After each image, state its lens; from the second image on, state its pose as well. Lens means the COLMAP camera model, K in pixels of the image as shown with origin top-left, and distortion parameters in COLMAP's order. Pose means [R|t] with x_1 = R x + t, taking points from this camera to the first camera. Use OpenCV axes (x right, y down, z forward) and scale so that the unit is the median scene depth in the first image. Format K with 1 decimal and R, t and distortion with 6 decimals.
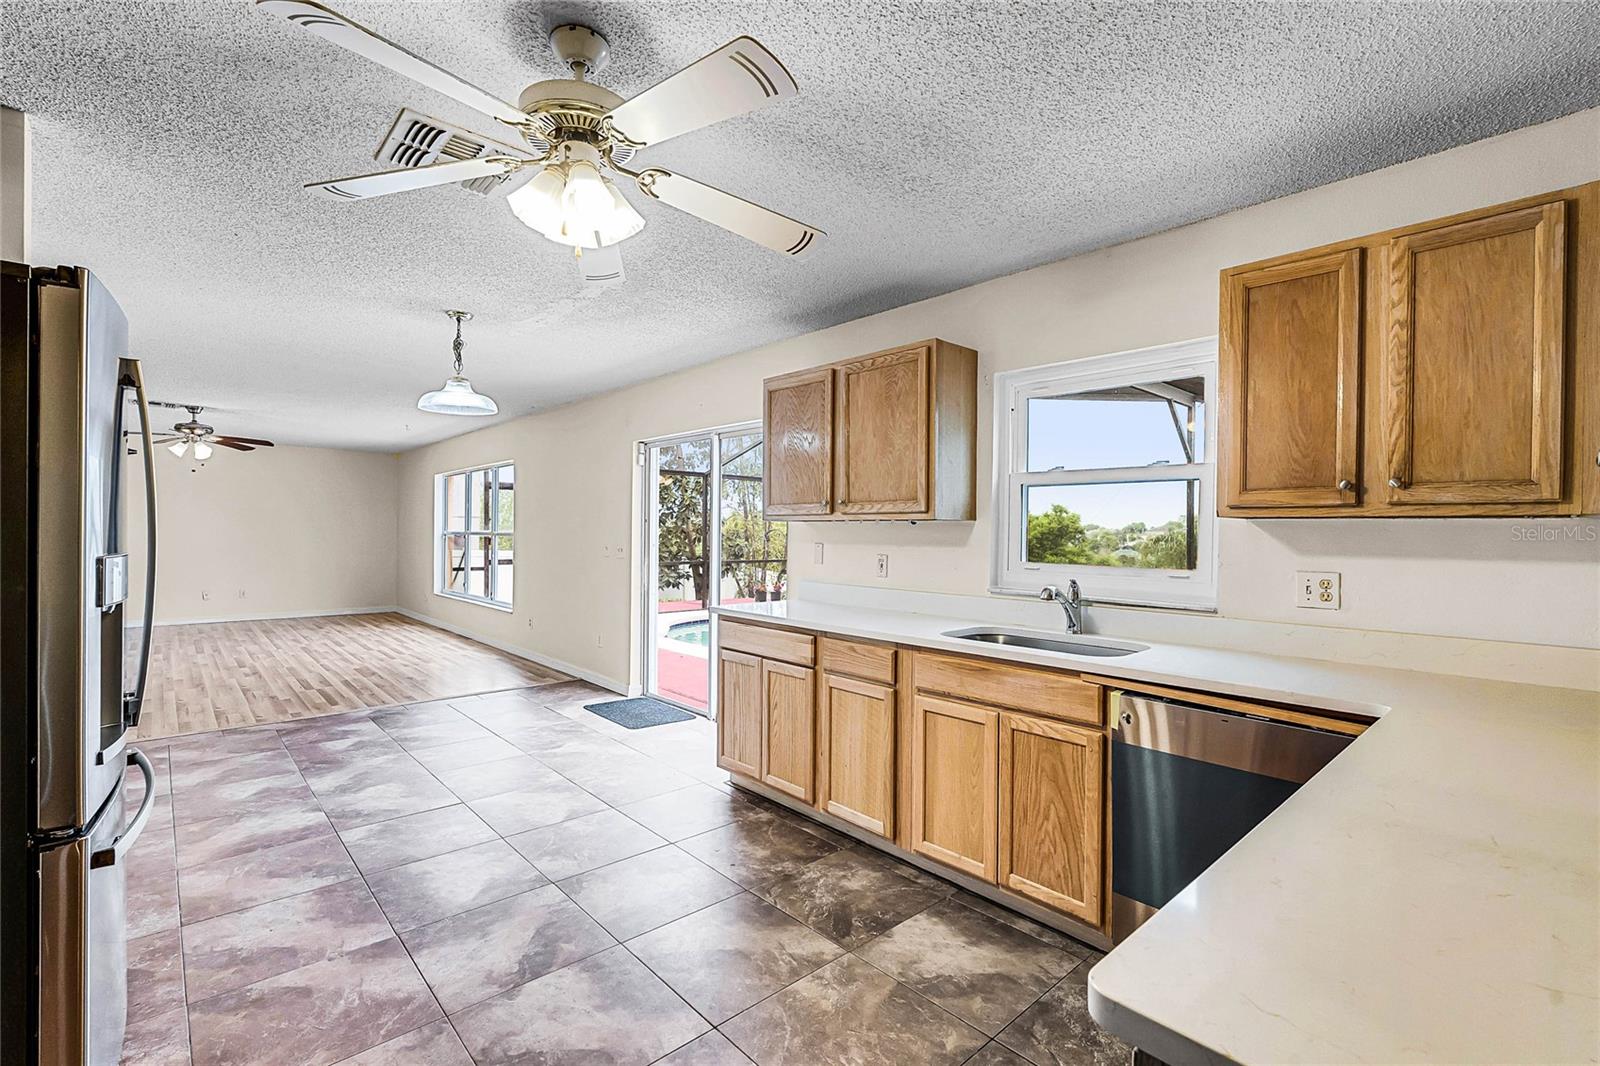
lens RADIAL K [[710.5, 0, 803.0], [0, 710.5, 535.1], [0, 0, 1]] dist [-0.002826, 0.000216]
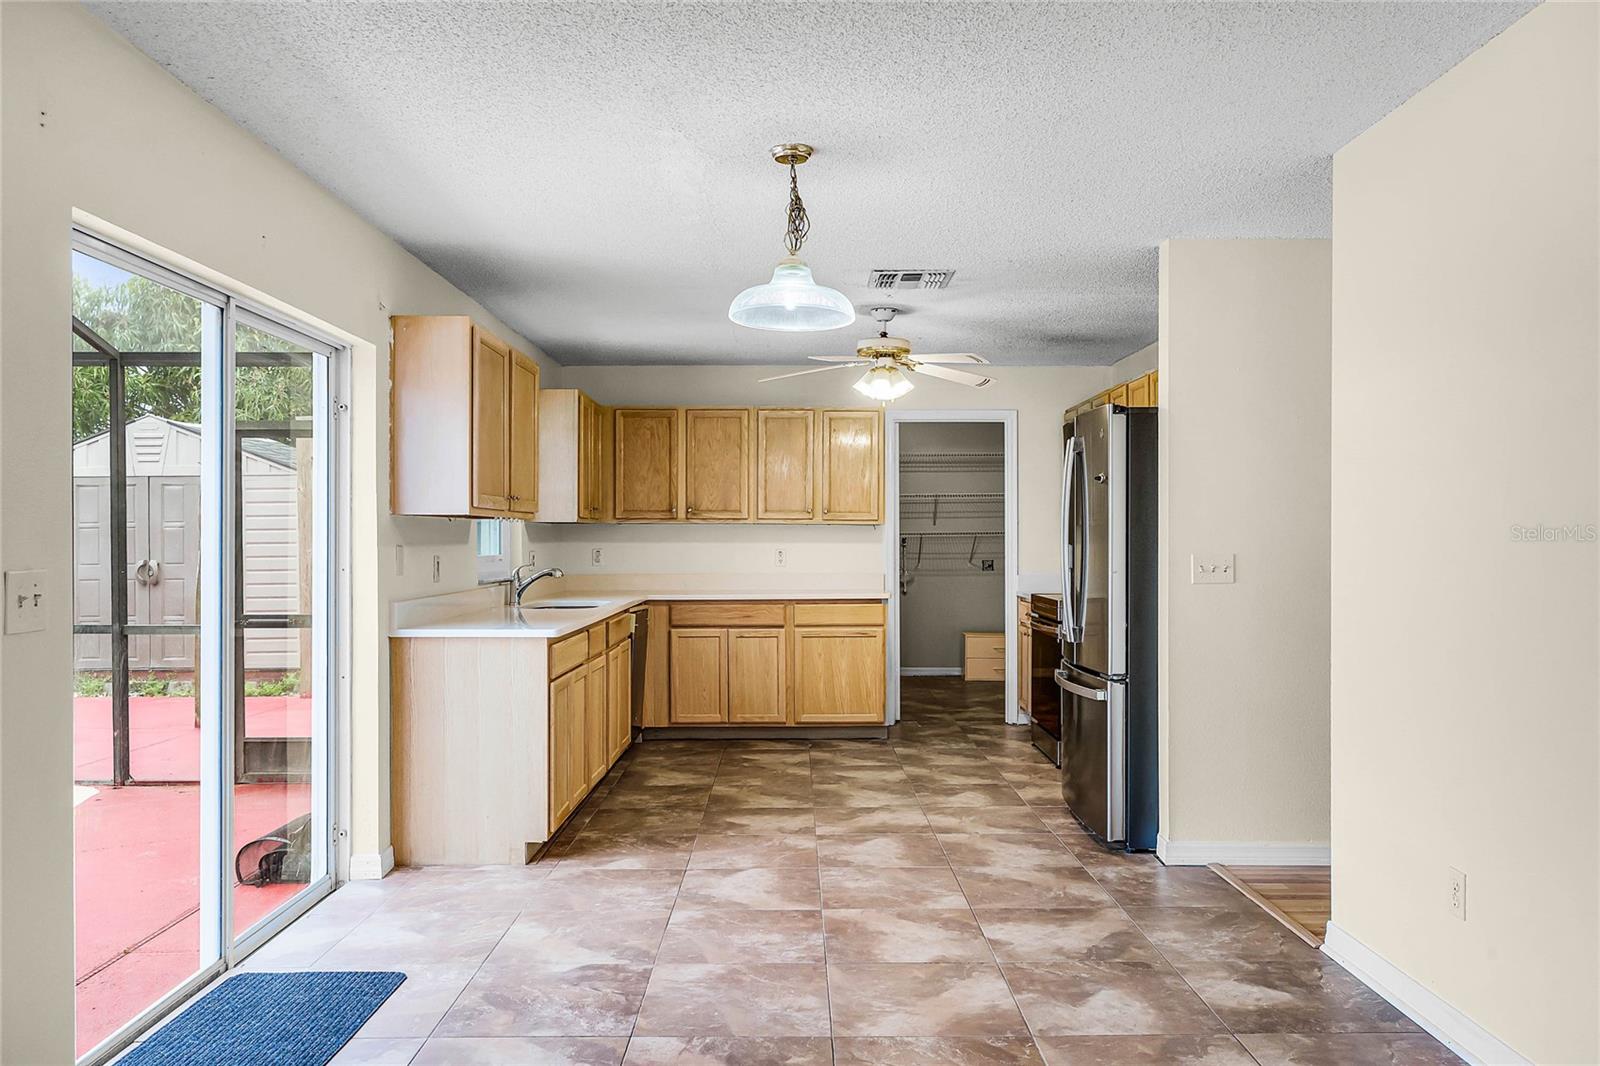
lens RADIAL K [[1166.5, 0, 807.2], [0, 1166.5, 540.2], [0, 0, 1]] dist [0.000055, 0.000847]
pose [[-0.744778, -0.010354, 0.667232, -1.431110], [-0.003752, 0.999929, 0.011329, -0.011937], [-0.667301, 0.005935, -0.744764, 2.156985]]
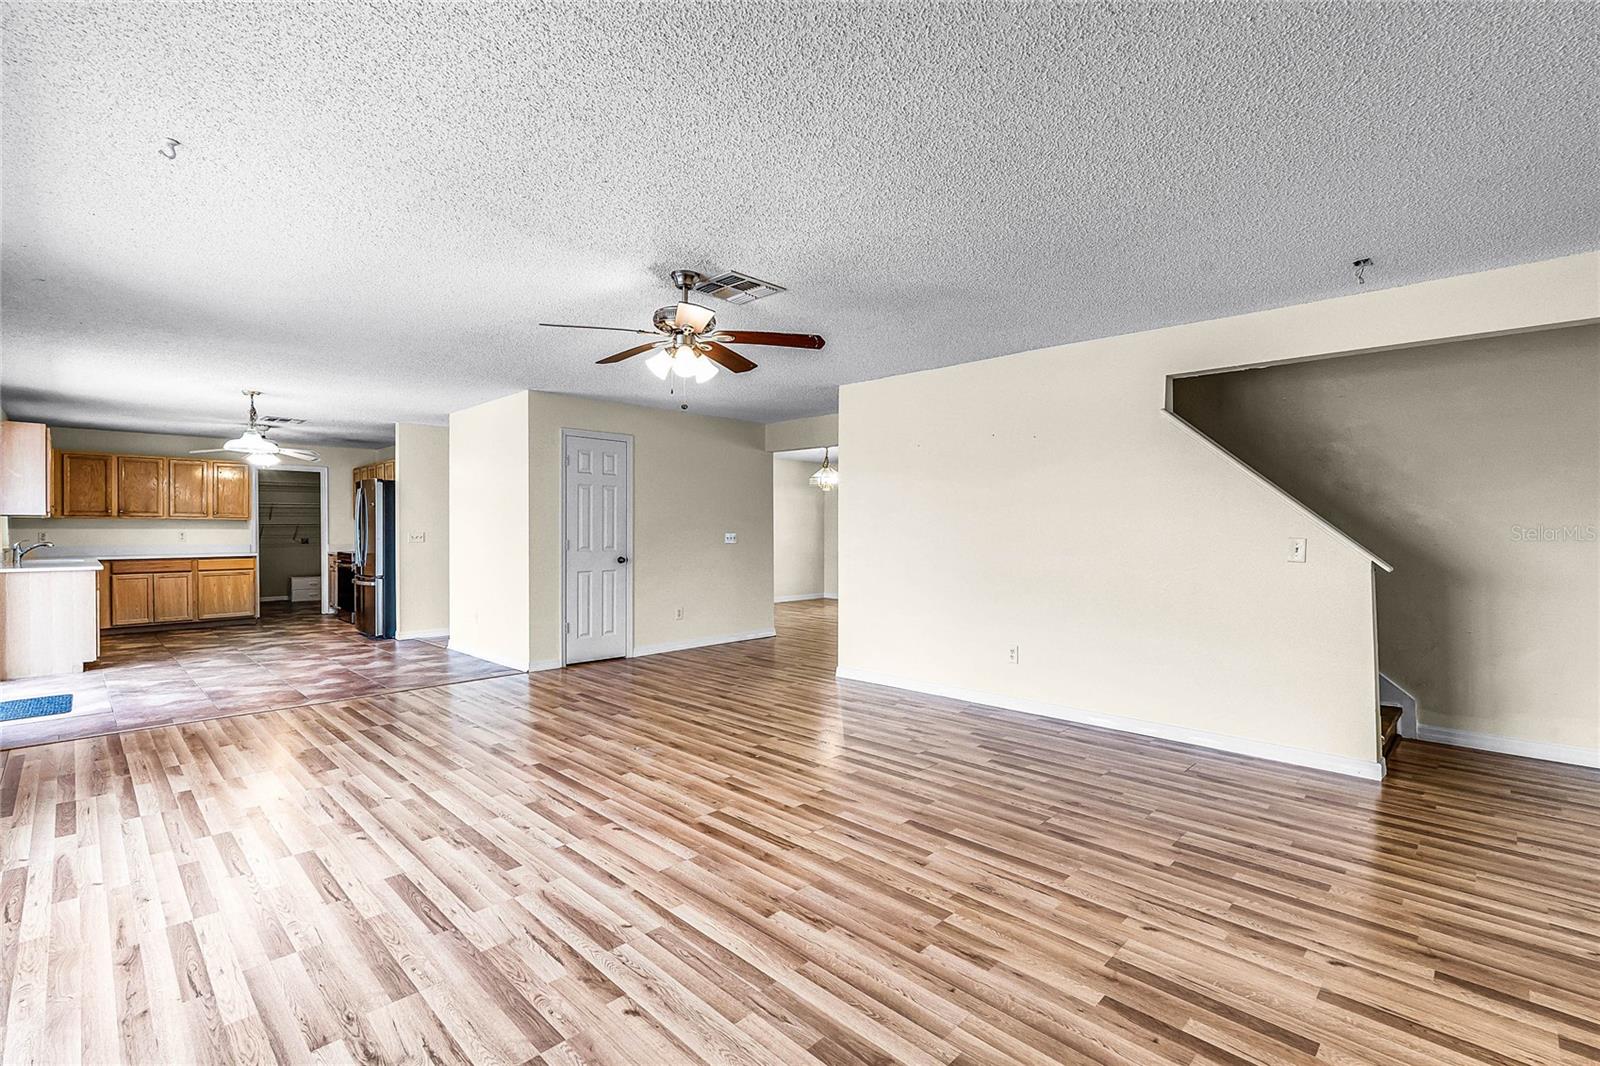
lens RADIAL K [[710.5, 0, 803.0], [0, 710.5, 535.1], [0, 0, 1]] dist [-0.002826, 0.000216]
pose [[-0.997979, -0.010796, -0.062626, -2.115866], [-0.011629, 0.999848, 0.012956, -0.020698], [0.062477, 0.013658, -0.997953, 3.470595]]
